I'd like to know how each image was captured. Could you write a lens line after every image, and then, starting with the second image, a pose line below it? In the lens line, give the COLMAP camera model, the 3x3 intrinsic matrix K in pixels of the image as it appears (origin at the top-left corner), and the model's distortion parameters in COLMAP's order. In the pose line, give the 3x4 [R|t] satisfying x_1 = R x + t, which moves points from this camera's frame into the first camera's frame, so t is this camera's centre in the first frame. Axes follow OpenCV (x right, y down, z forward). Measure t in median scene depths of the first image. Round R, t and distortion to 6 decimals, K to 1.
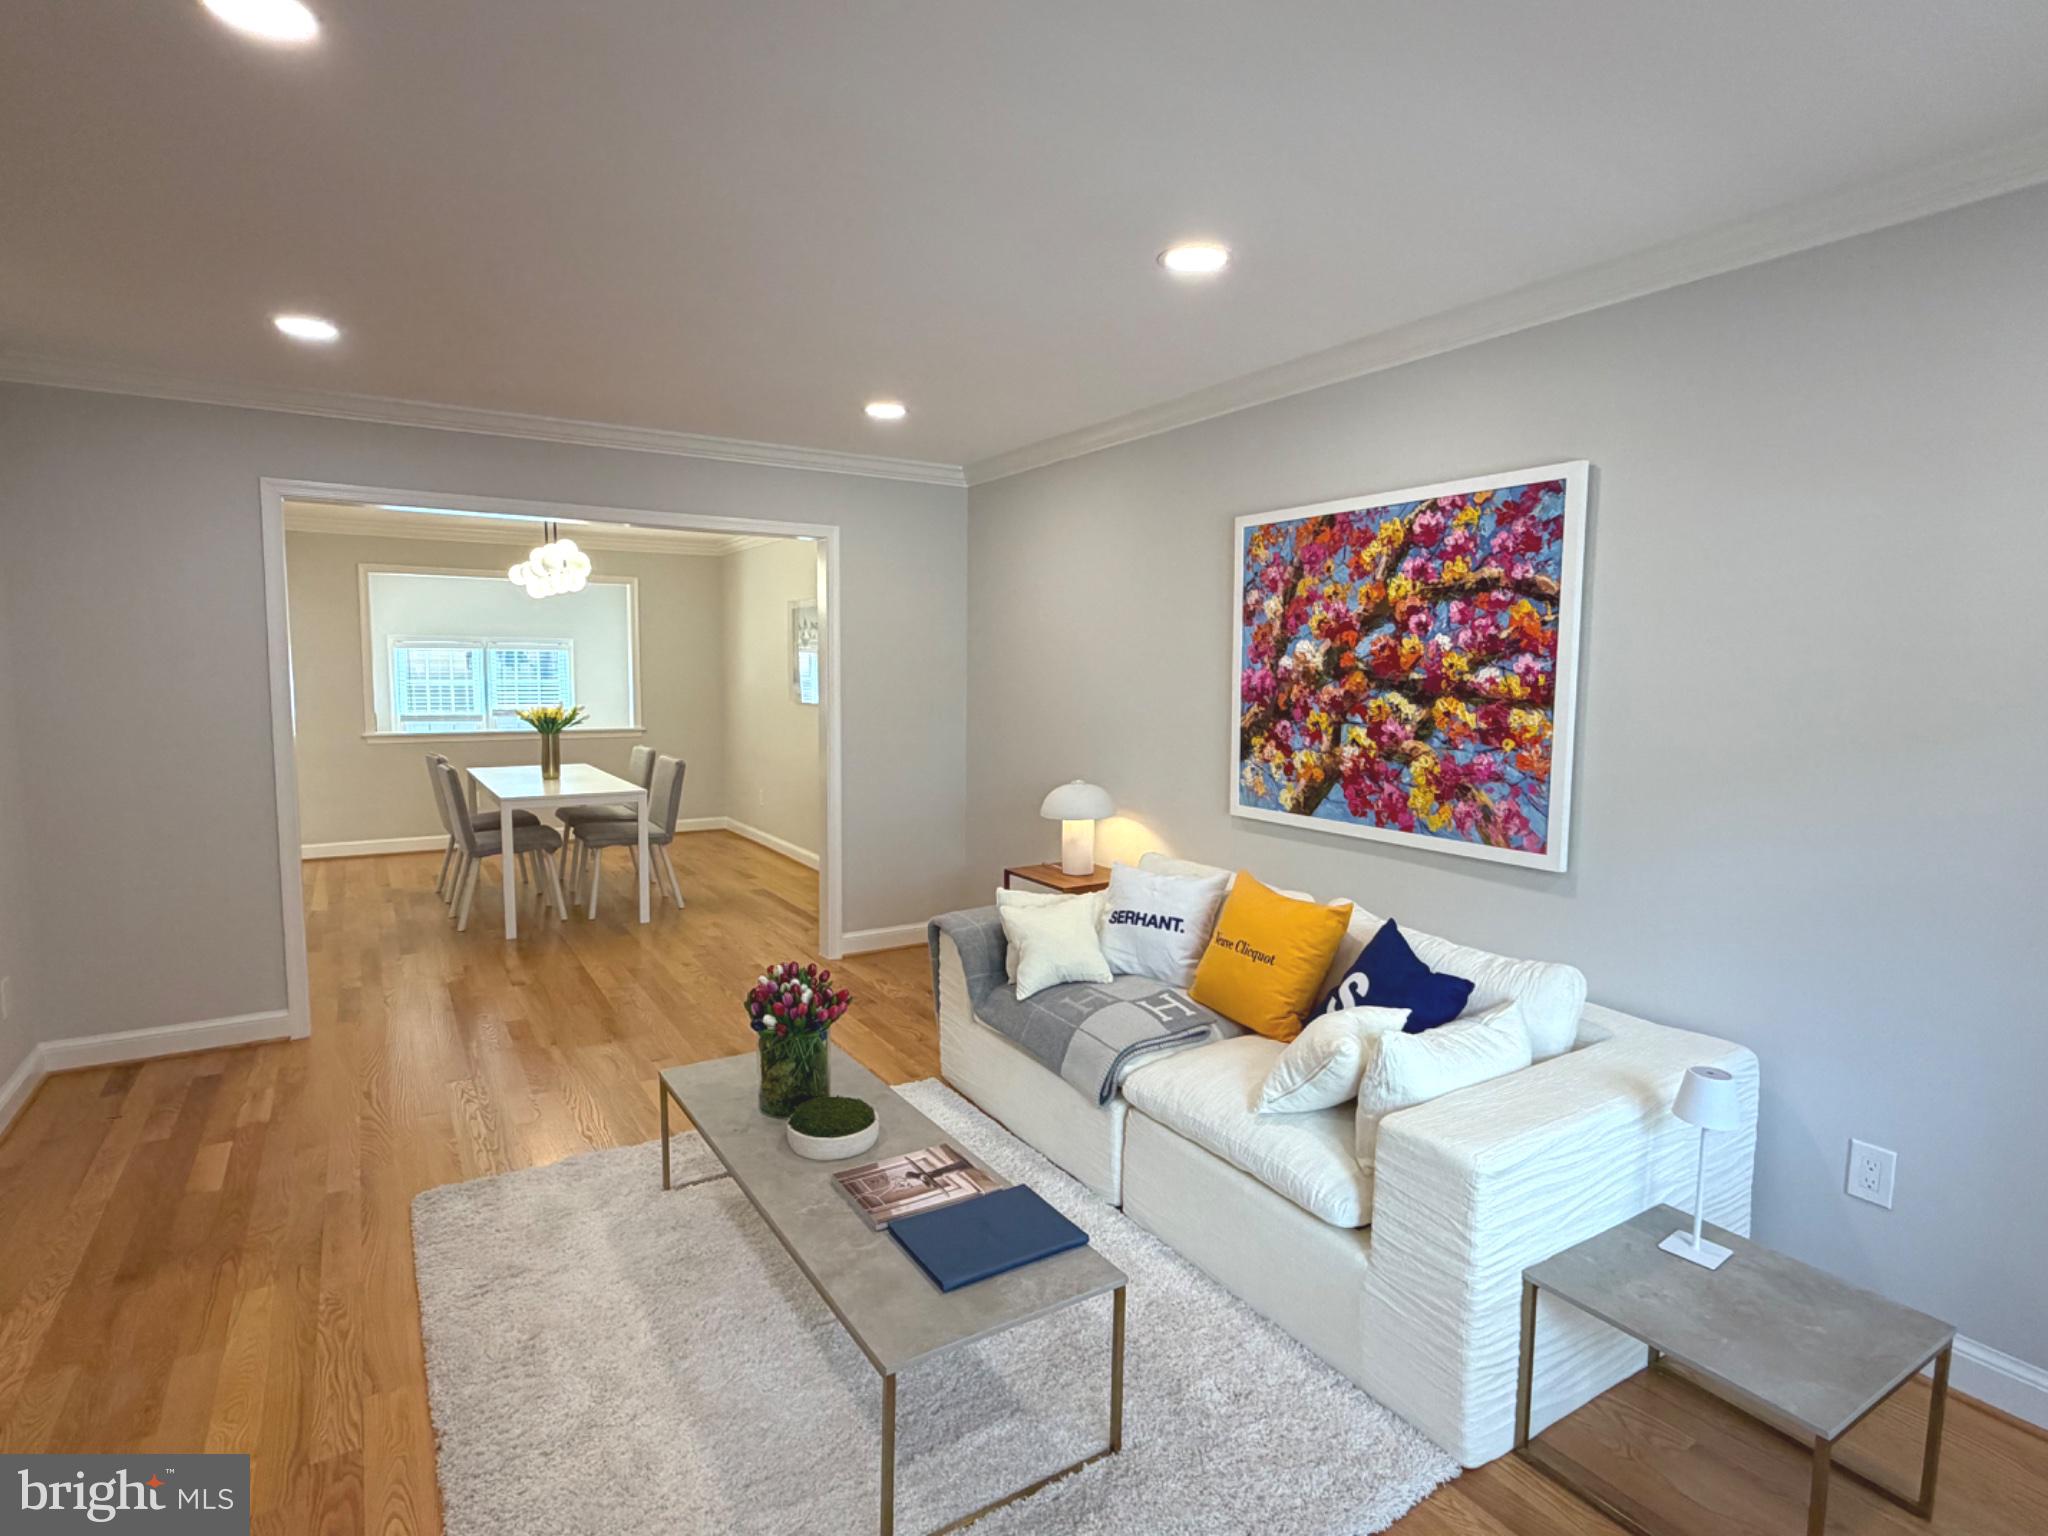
lens RADIAL K [[1056.9, 0, 1024.0], [0, 1056.9, 768.0], [0, 0, 1]] dist [0.002253, 0.000494]
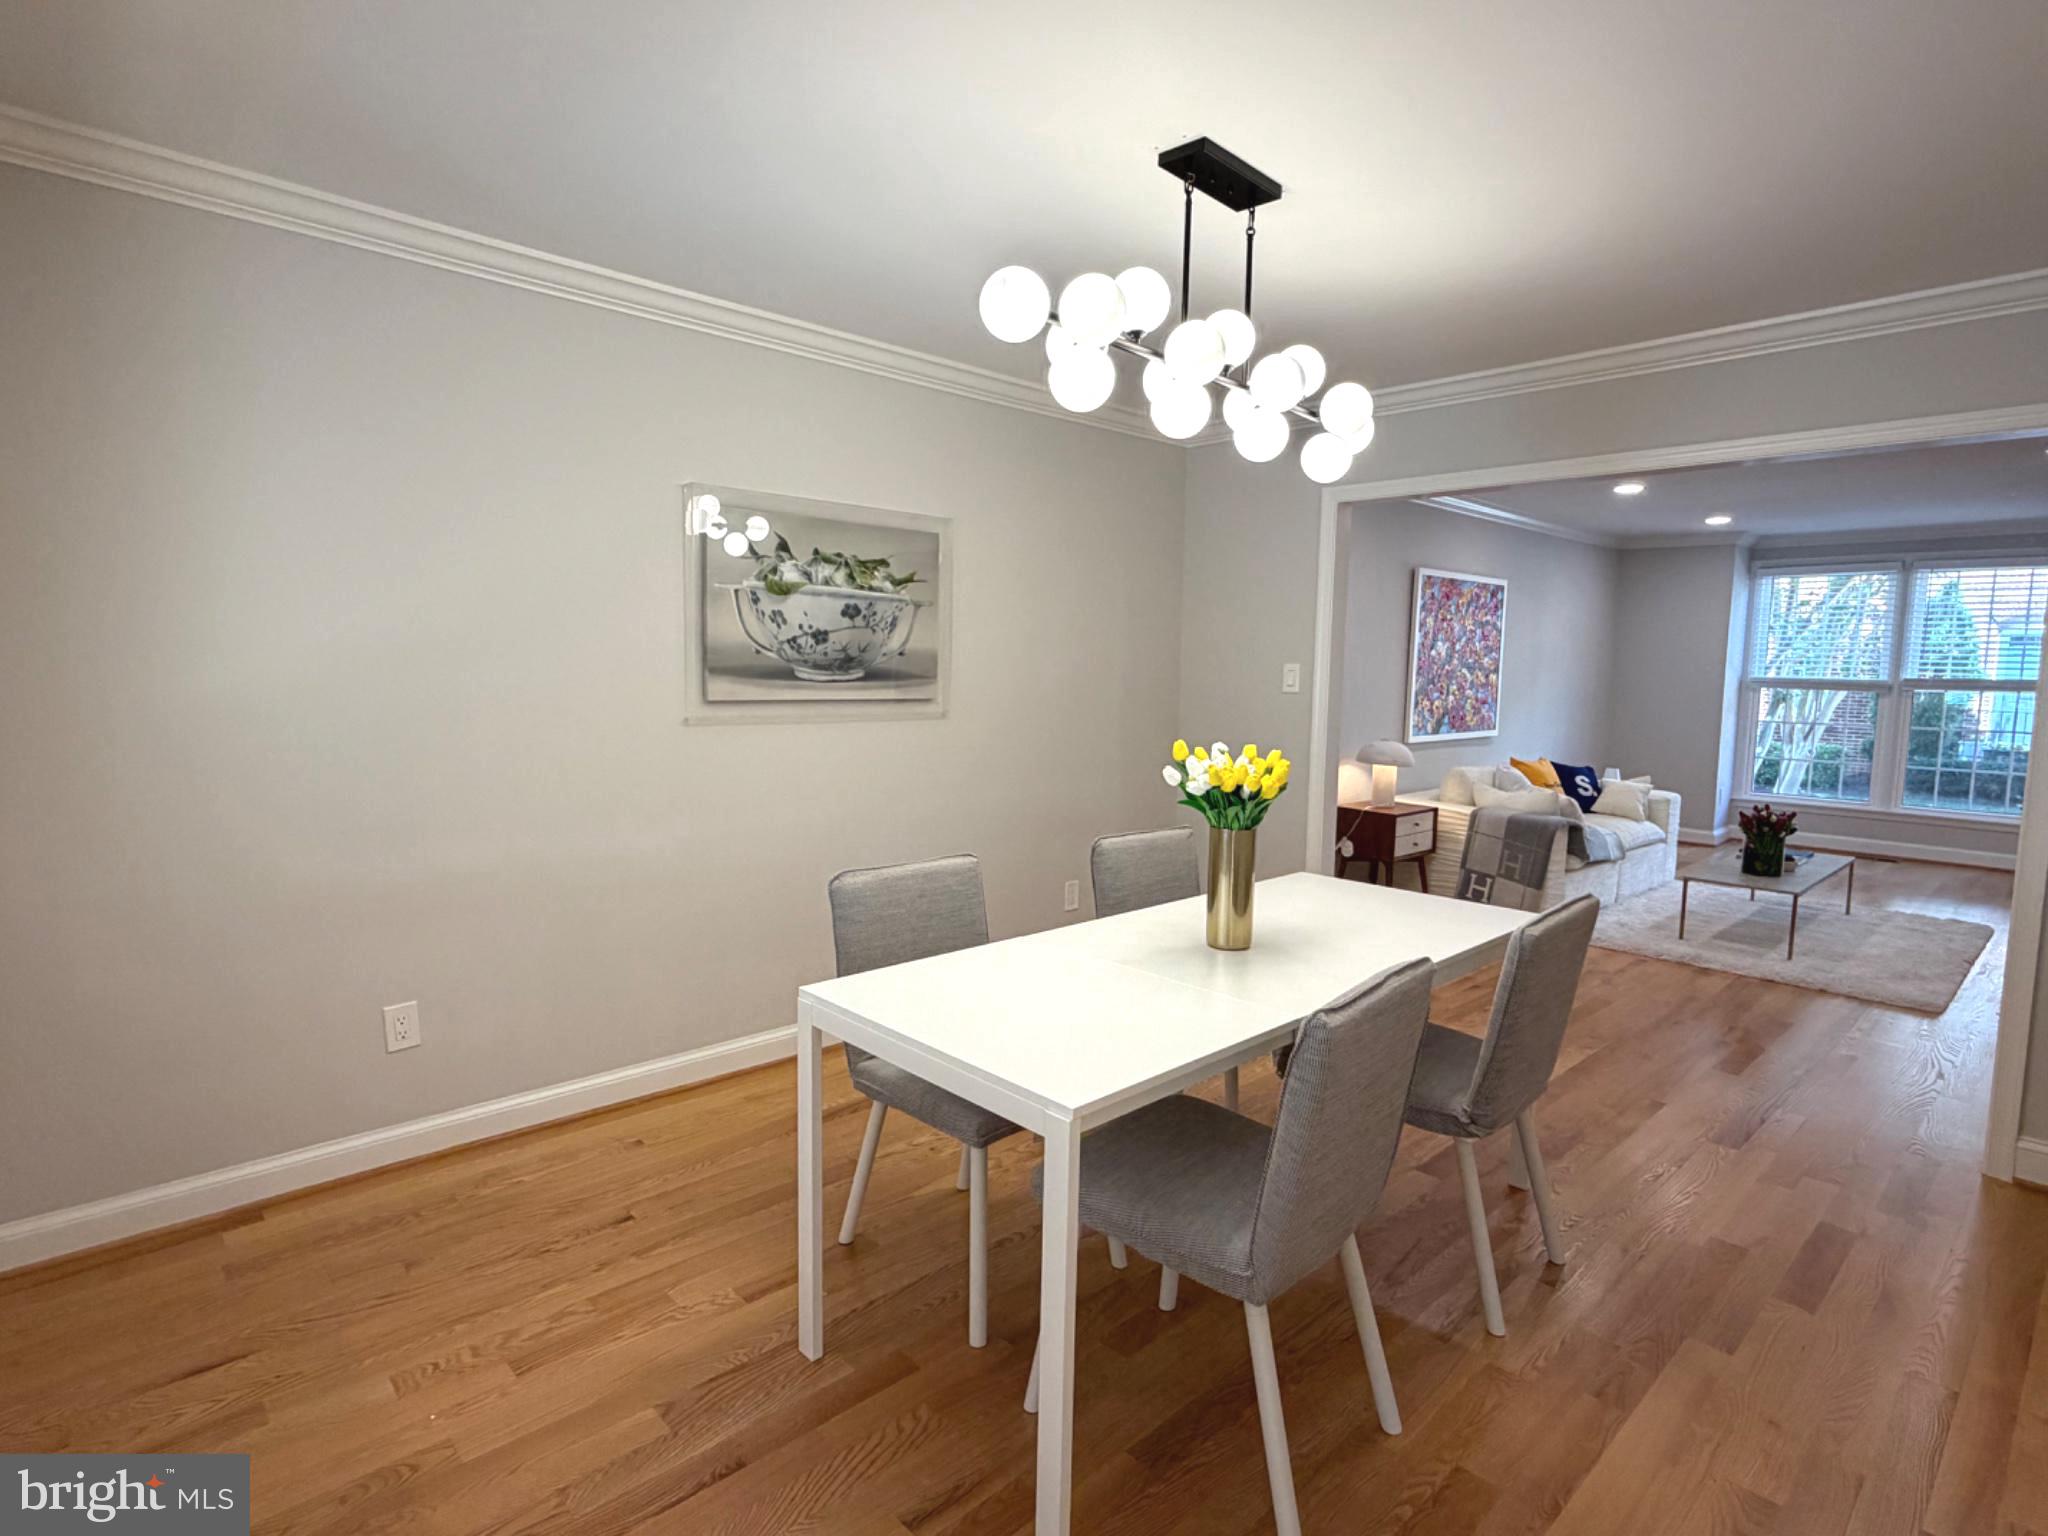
lens RADIAL K [[1056.9, 0, 1024.0], [0, 1056.9, 768.0], [0, 0, 1]] dist [0.002253, 0.000494]
pose [[-0.192890, -0.116080, 0.974330, -1.630551], [0.071635, 0.988662, 0.131970, -0.223417], [-0.978602, 0.095252, -0.182387, 2.334735]]
